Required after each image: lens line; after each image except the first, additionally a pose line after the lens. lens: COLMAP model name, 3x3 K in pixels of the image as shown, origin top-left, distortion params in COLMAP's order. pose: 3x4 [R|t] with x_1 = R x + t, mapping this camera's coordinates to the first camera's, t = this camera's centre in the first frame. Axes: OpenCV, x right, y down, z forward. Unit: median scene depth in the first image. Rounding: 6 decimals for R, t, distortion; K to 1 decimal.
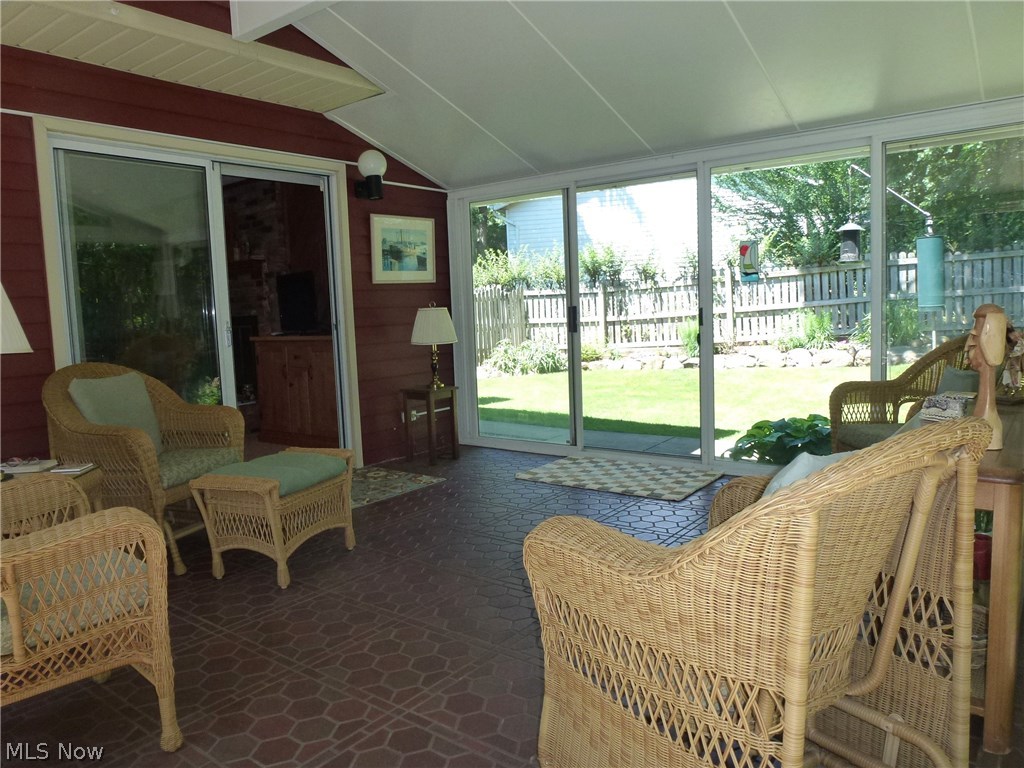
lens RADIAL K [[747.8, 0, 512.6], [0, 747.8, 381.8], [0, 0, 1]] dist [-0.049123, 0.007425]
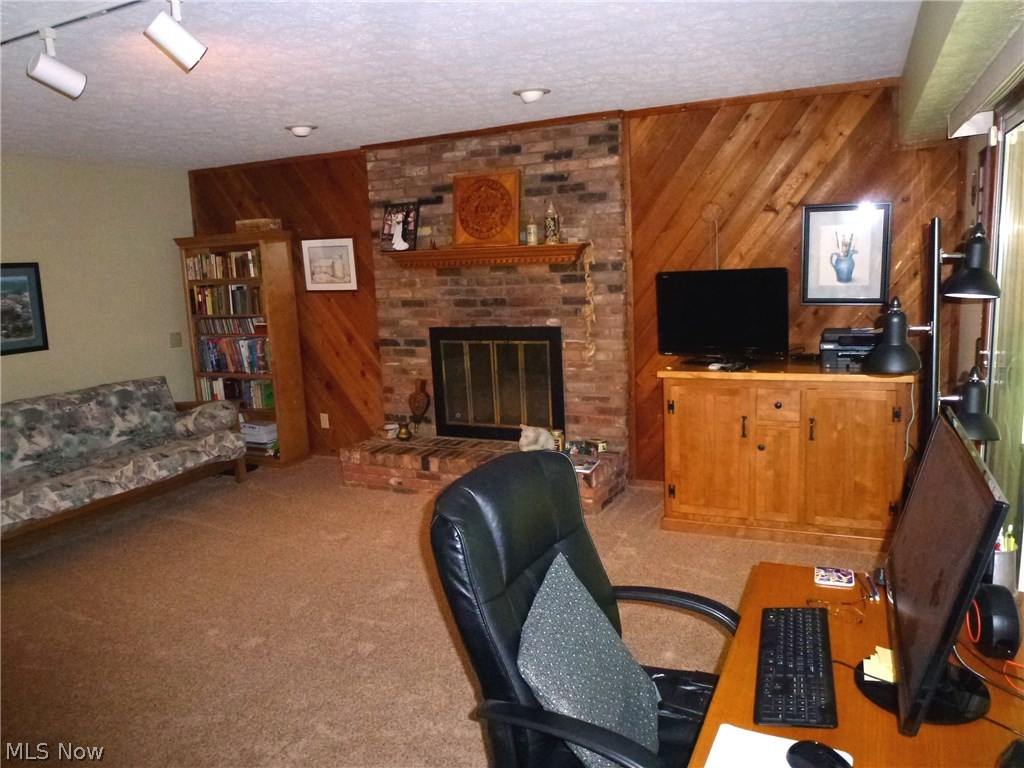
lens RADIAL K [[747.8, 0, 503.9], [0, 747.8, 382.3], [0, 0, 1]] dist [-0.049123, 0.007425]
pose [[0.977329, -0.048203, 0.206167, -0.548035], [0.035903, 0.997368, 0.062992, -0.085421], [-0.208661, -0.054162, 0.976487, 0.359348]]
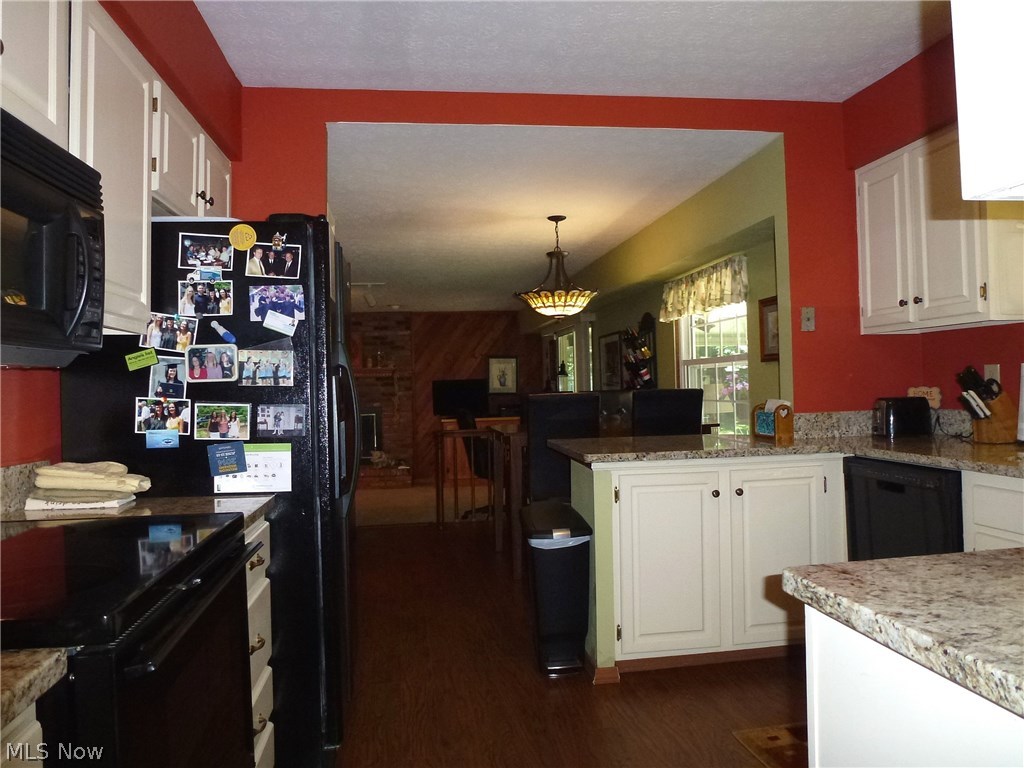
lens RADIAL K [[747.8, 0, 516.2], [0, 747.8, 382.1], [0, 0, 1]] dist [-0.049123, 0.007425]
pose [[0.687234, 0.025085, 0.726003, -1.226687], [0.072978, 0.991964, -0.103355, 0.030170], [-0.722761, 0.124011, 0.679881, -0.158415]]
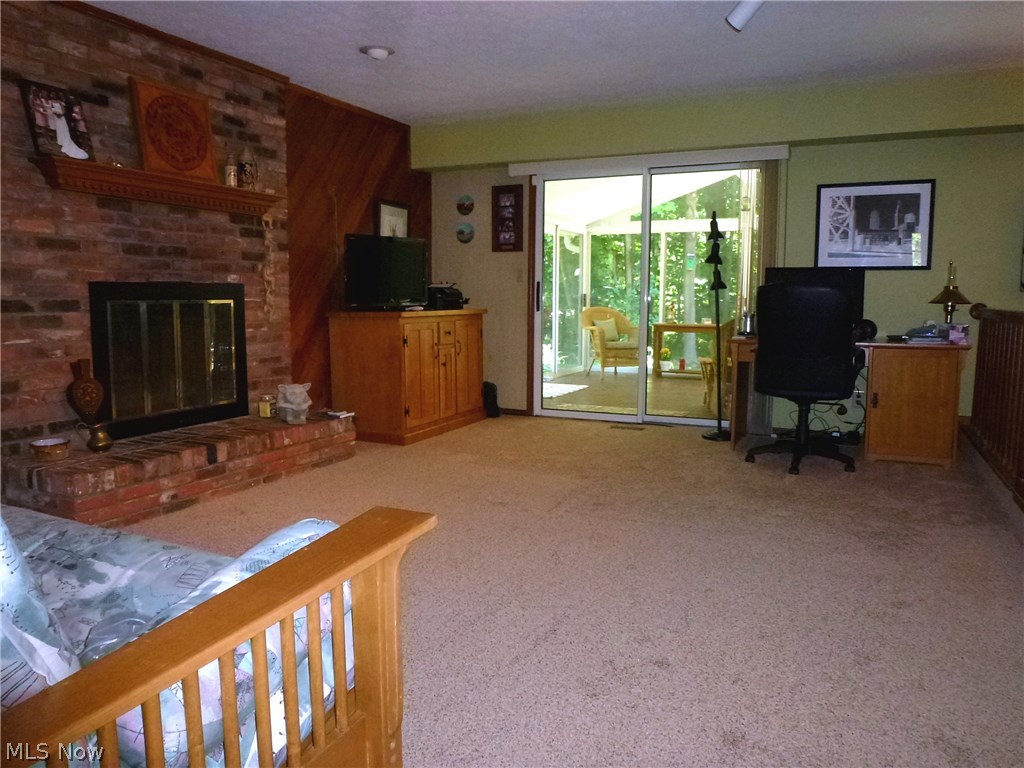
lens RADIAL K [[747.8, 0, 507.8], [0, 747.8, 381.1], [0, 0, 1]] dist [-0.049123, 0.007425]
pose [[-0.219267, -0.073995, 0.972855, -1.016794], [0.104545, 0.989597, 0.098832, -0.048615], [-0.970047, 0.123378, -0.209250, 0.946928]]
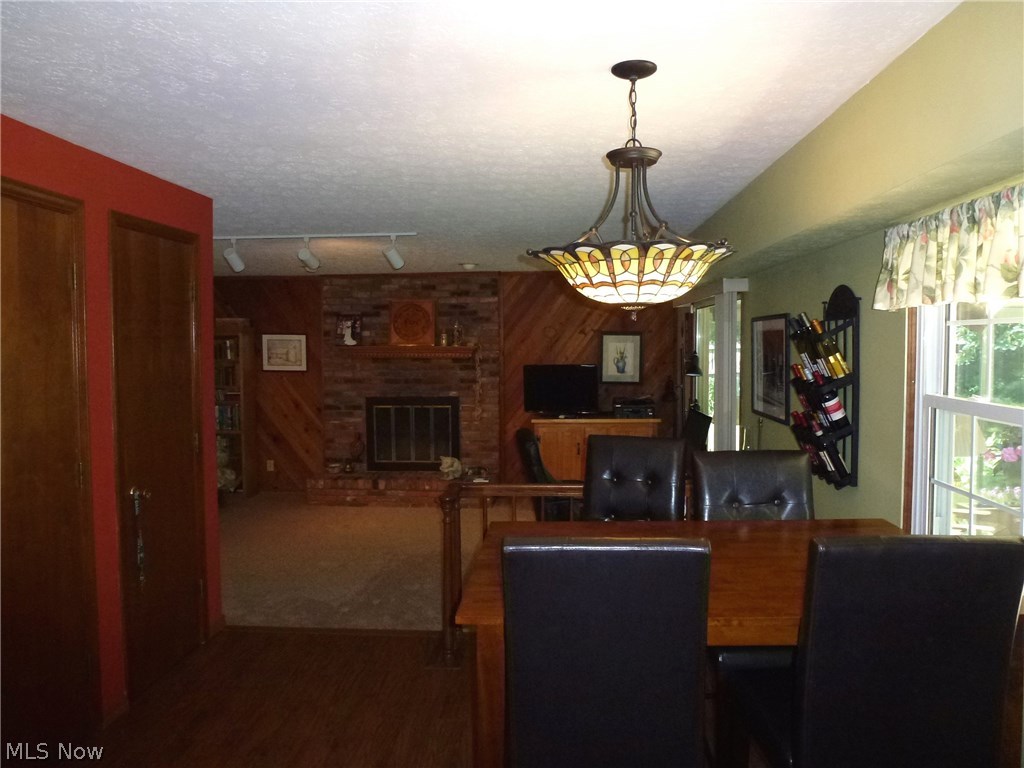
lens RADIAL K [[747.8, 0, 514.2], [0, 747.8, 381.9], [0, 0, 1]] dist [-0.049123, 0.007425]
pose [[0.828208, 0.001254, 0.560420, -0.907112], [0.032787, 0.998176, -0.050688, -0.054215], [-0.559461, 0.060355, 0.826656, 0.057568]]
